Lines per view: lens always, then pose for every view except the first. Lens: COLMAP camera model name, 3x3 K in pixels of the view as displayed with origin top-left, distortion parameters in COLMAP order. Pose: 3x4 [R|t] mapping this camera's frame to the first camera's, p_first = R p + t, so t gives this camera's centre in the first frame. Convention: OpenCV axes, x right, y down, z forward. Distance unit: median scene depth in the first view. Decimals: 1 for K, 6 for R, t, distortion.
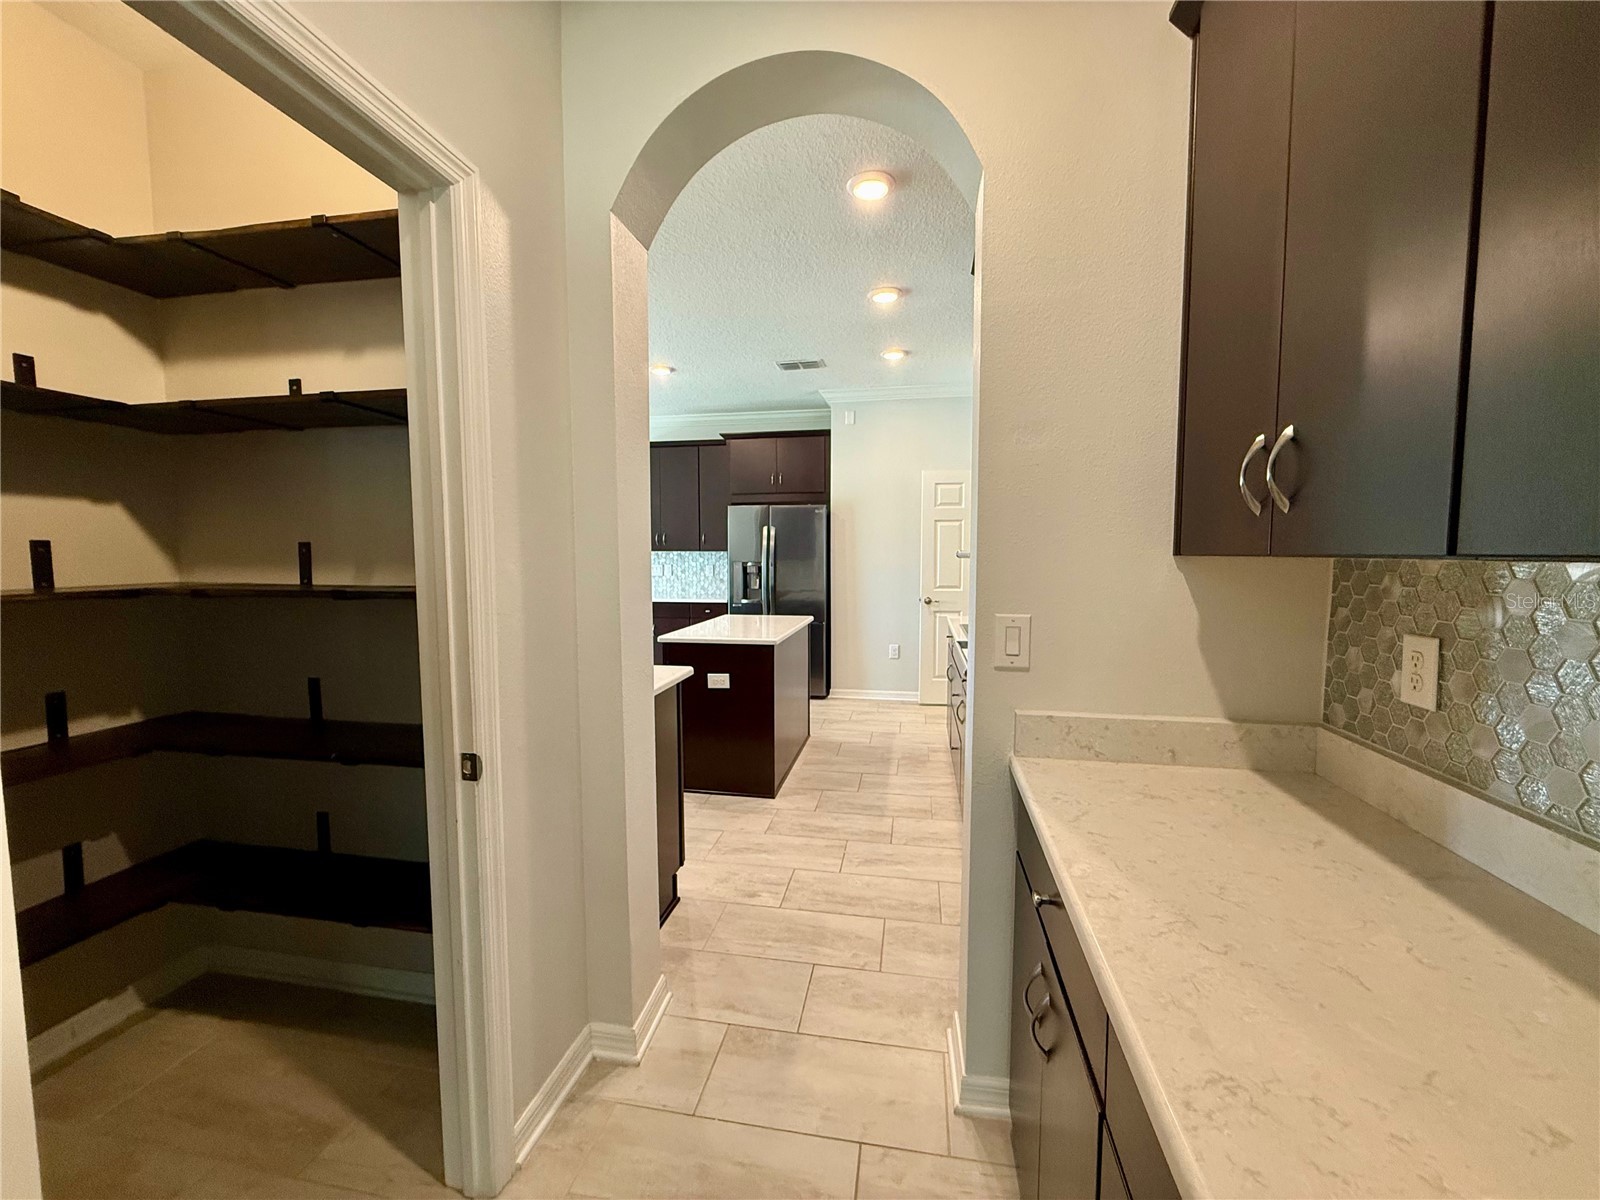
lens RADIAL K [[638.8, 0, 801.7], [0, 638.8, 598.0], [0, 0, 1]] dist [0.008456, -0.000050]
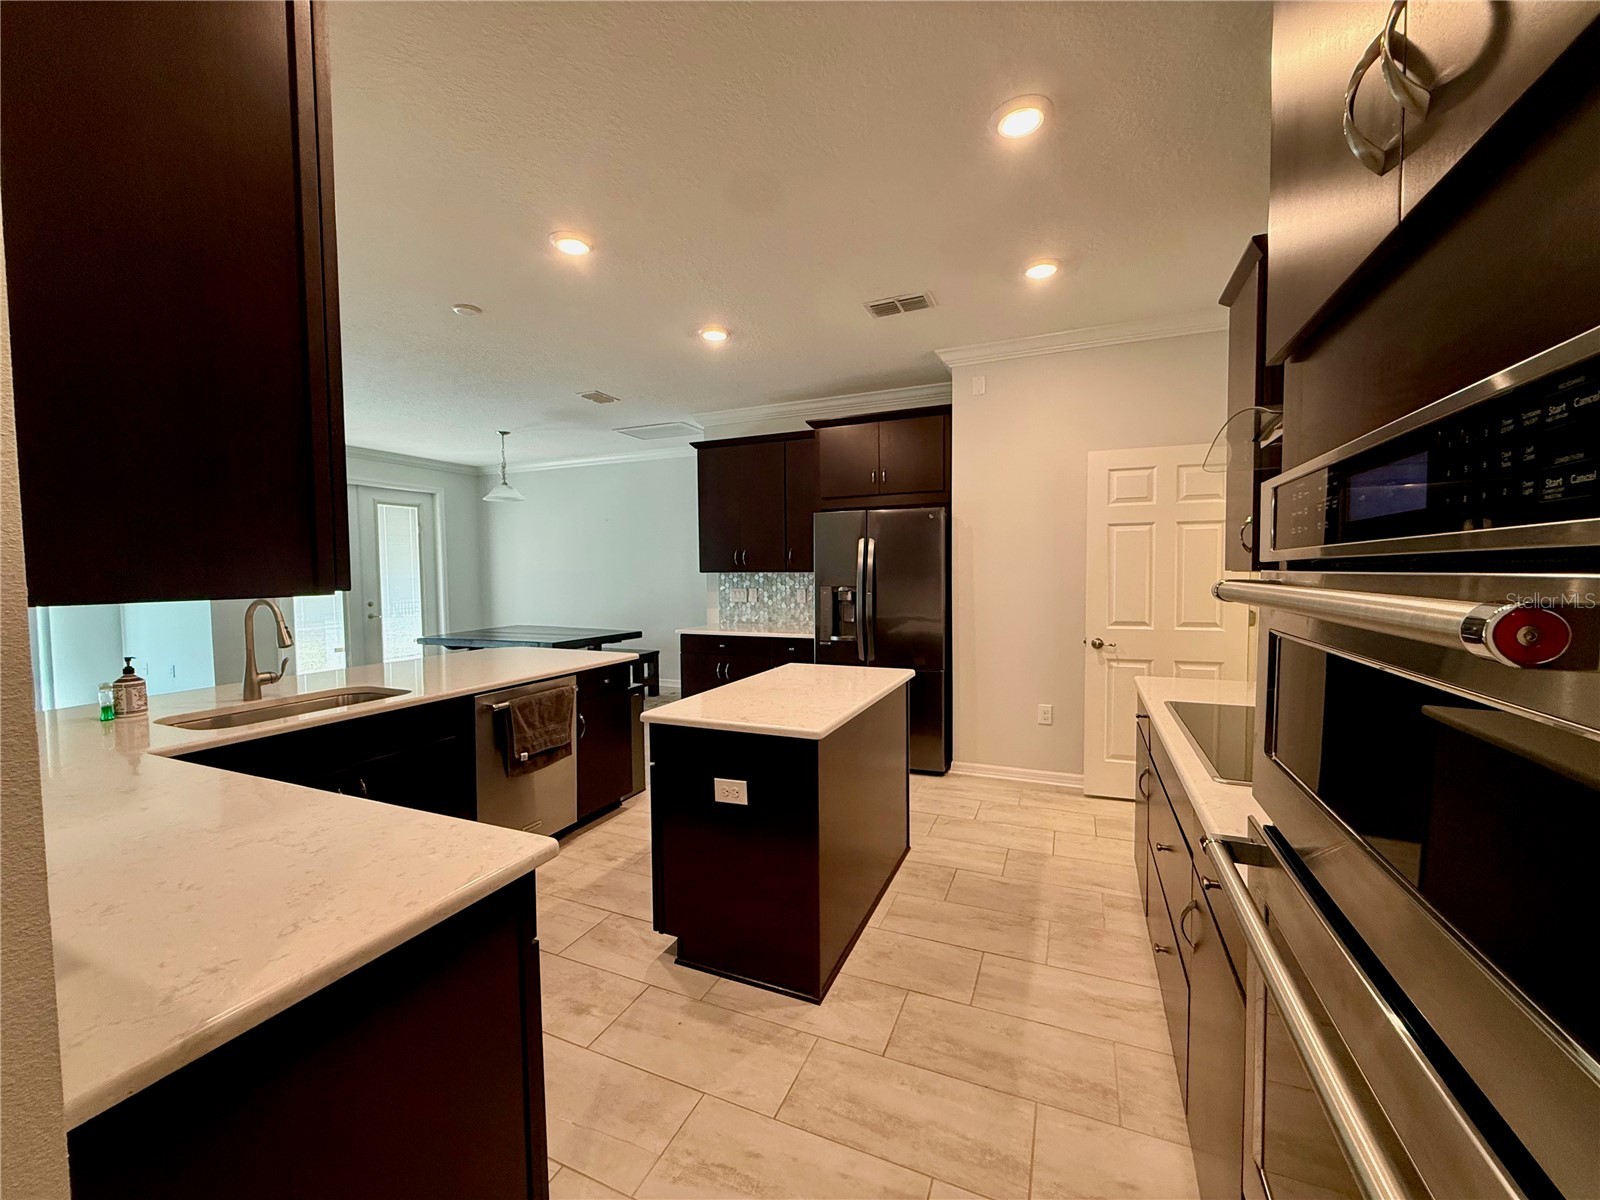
lens RADIAL K [[638.8, 0, 798.4], [0, 638.8, 600.1], [0, 0, 1]] dist [0.008456, -0.000050]
pose [[0.972930, 0.000584, -0.231098, 0.045724], [-0.005903, 0.999733, -0.022325, -0.024125], [0.231023, 0.023085, 0.972674, 0.267324]]
